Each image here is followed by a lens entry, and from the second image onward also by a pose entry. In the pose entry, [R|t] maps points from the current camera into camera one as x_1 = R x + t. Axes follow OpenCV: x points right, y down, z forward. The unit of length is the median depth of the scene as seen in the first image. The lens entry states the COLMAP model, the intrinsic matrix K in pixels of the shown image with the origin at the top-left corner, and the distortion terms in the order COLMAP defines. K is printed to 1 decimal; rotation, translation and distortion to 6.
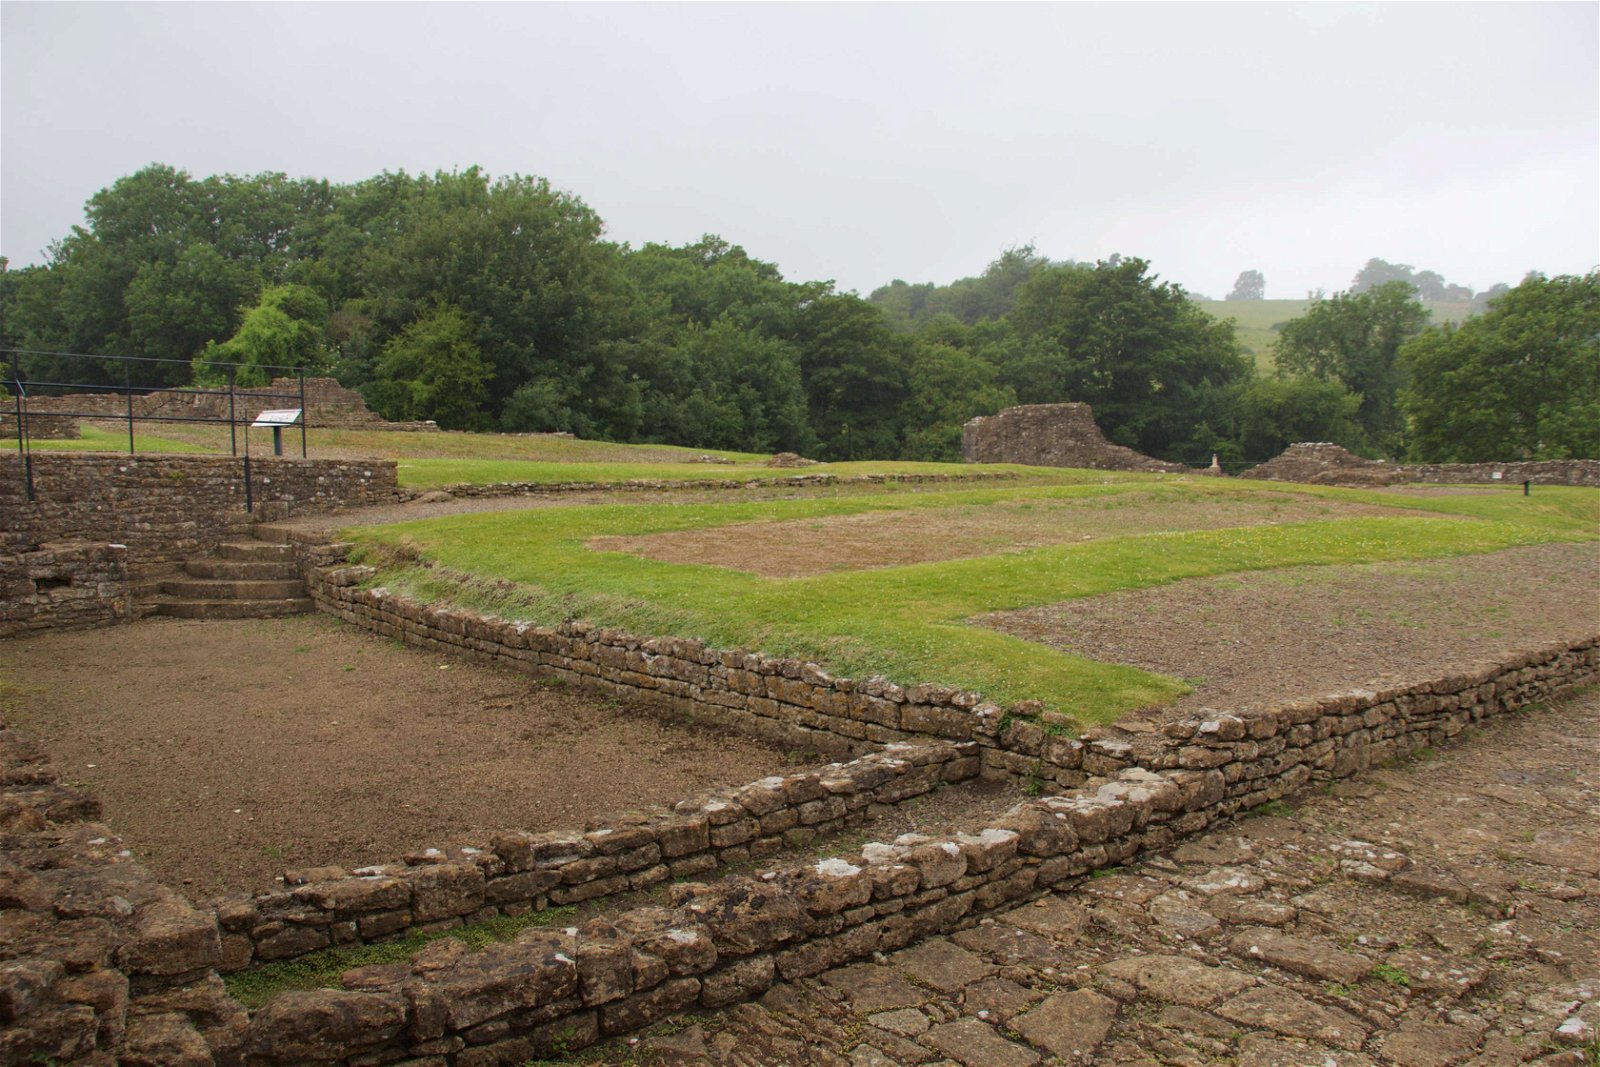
lens RADIAL K [[1338.5, 0, 791.0], [0, 1338.5, 540.2], [0, 0, 1]] dist [-0.169850, 0.158032]
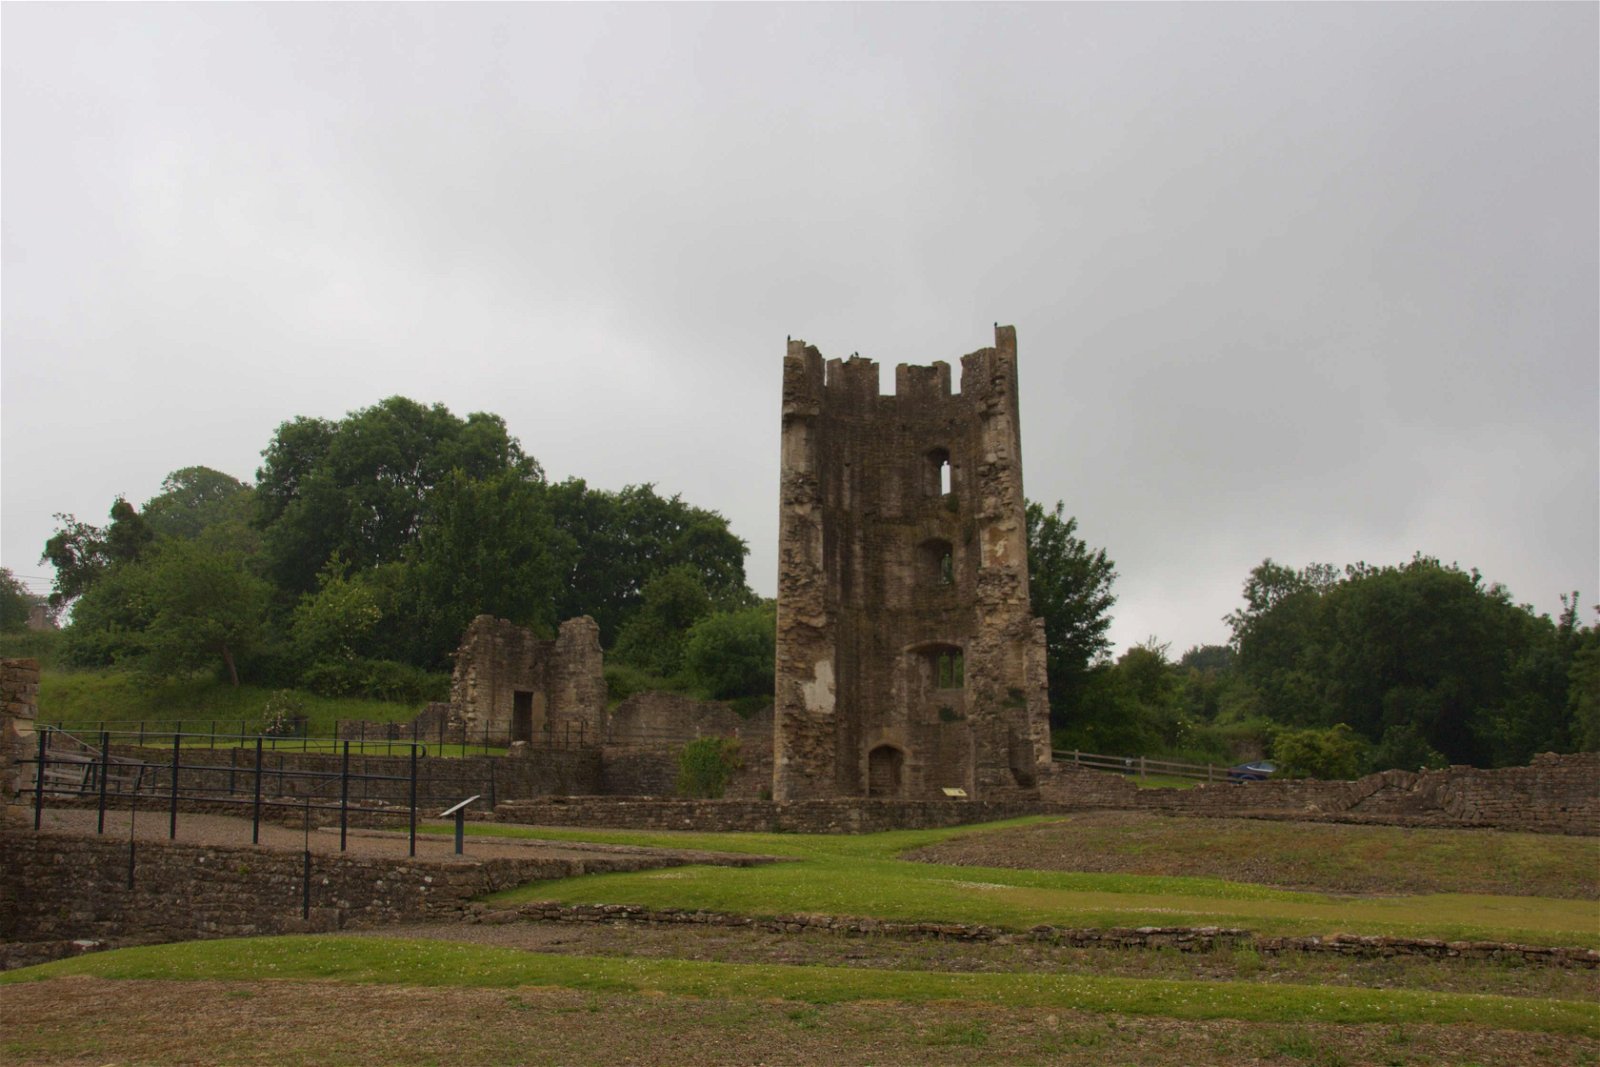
lens RADIAL K [[1730.1, 0, 764.1], [0, 1730.1, 534.4], [0, 0, 1]] dist [-0.017752, 0.017314]
pose [[0.419769, -0.145421, -0.895906, 0.199838], [-0.086675, 0.976147, -0.199057, -0.018442], [0.903483, 0.161211, 0.397152, 0.217604]]
